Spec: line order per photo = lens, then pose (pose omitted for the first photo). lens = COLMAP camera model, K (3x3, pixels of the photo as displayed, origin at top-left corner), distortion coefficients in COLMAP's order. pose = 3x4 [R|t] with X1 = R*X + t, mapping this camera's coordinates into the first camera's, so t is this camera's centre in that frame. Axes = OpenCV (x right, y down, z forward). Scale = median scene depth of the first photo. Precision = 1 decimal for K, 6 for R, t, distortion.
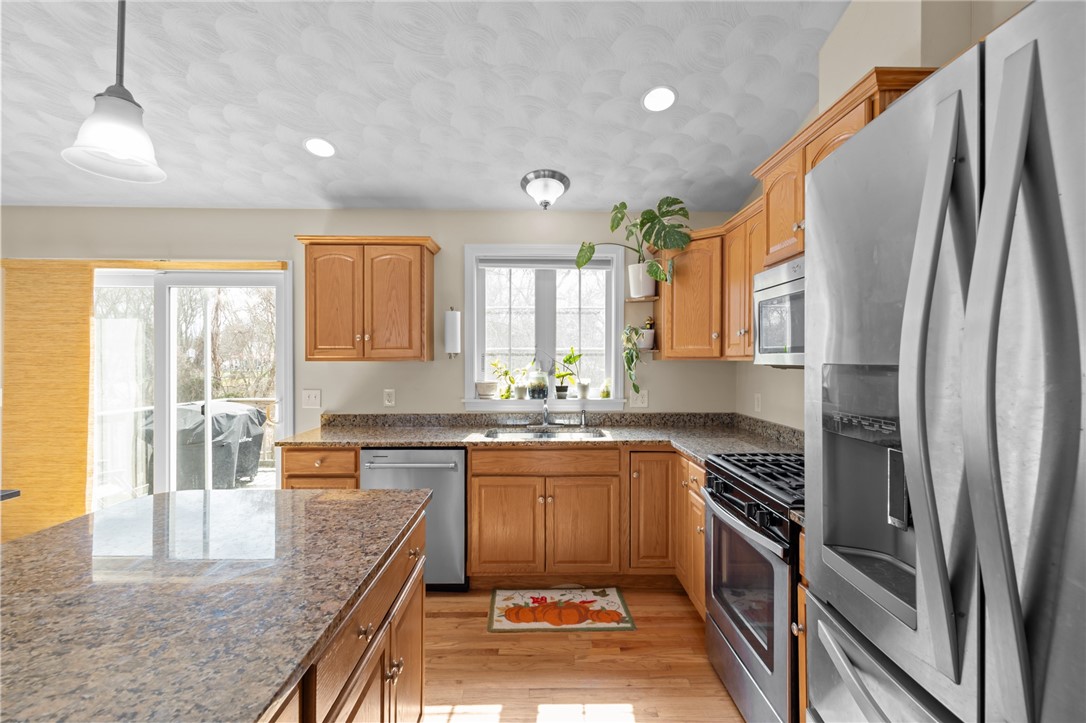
lens RADIAL K [[501.6, 0, 541.9], [0, 501.6, 363.4], [0, 0, 1]] dist [0.010631, -0.003075]
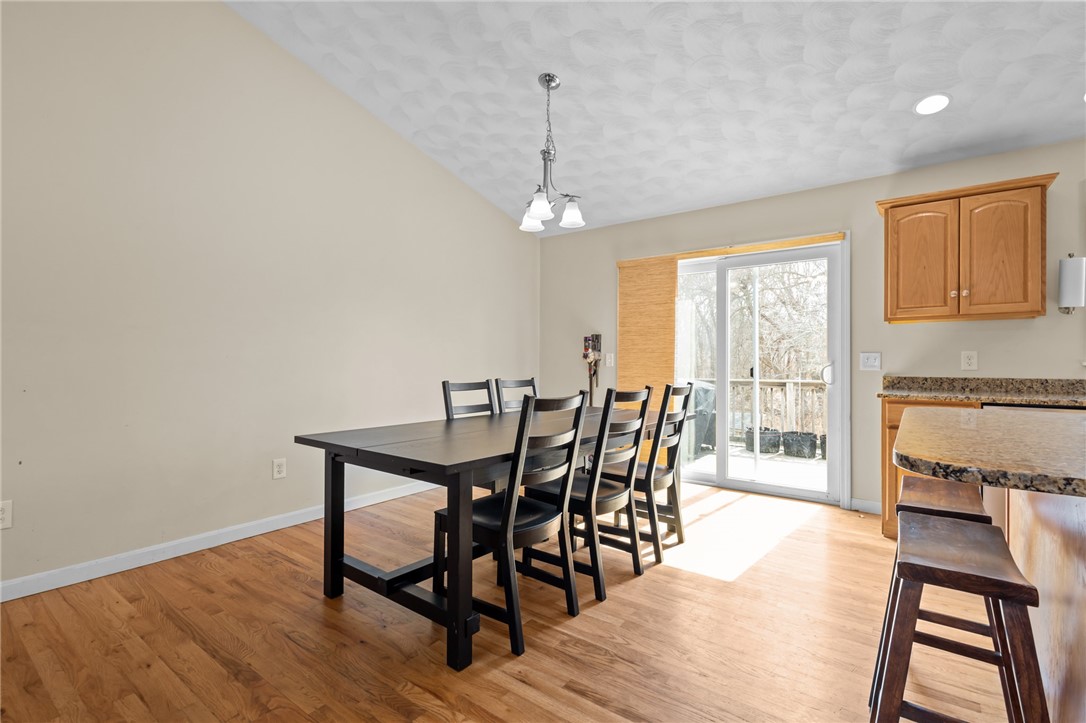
lens RADIAL K [[501.6, 0, 540.2], [0, 501.6, 360.2], [0, 0, 1]] dist [0.010631, -0.003075]
pose [[0.787250, -0.001145, -0.616633, -0.370058], [-0.004162, 0.999966, -0.007171, 0.081692], [0.616620, 0.008212, 0.787218, -0.242115]]
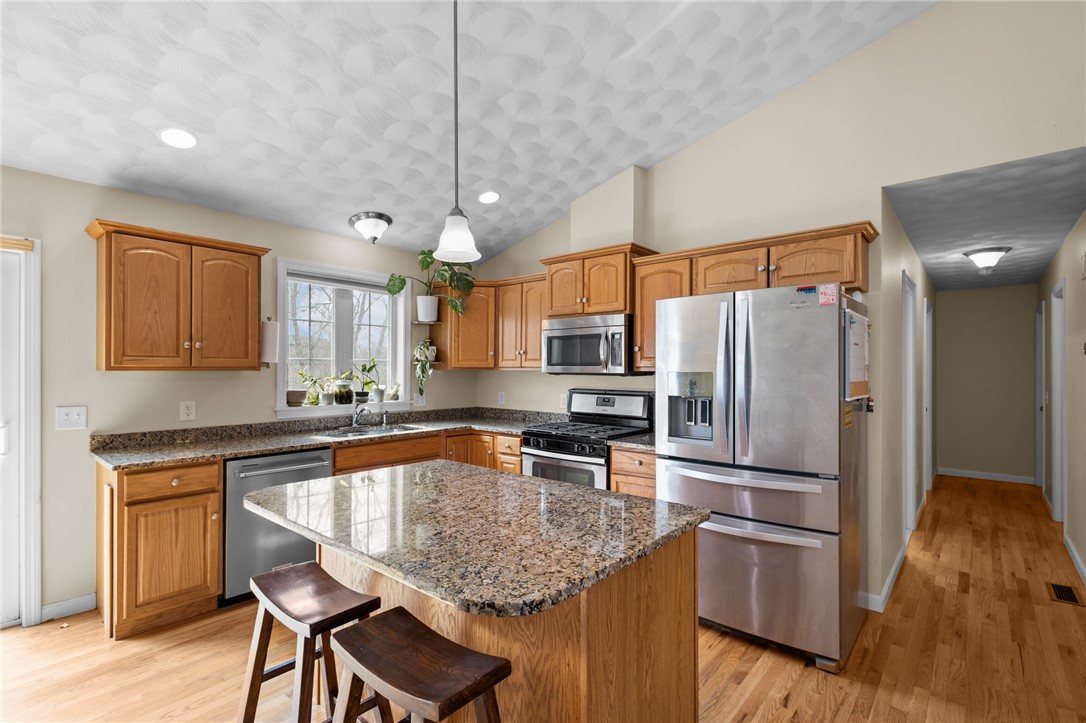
lens RADIAL K [[501.6, 0, 552.3], [0, 501.6, 370.3], [0, 0, 1]] dist [0.010631, -0.003075]
pose [[0.661684, -0.000030, 0.749783, -0.578561], [0.002677, 0.999994, -0.002322, -0.000853], [-0.749778, 0.003544, 0.661680, -0.105564]]
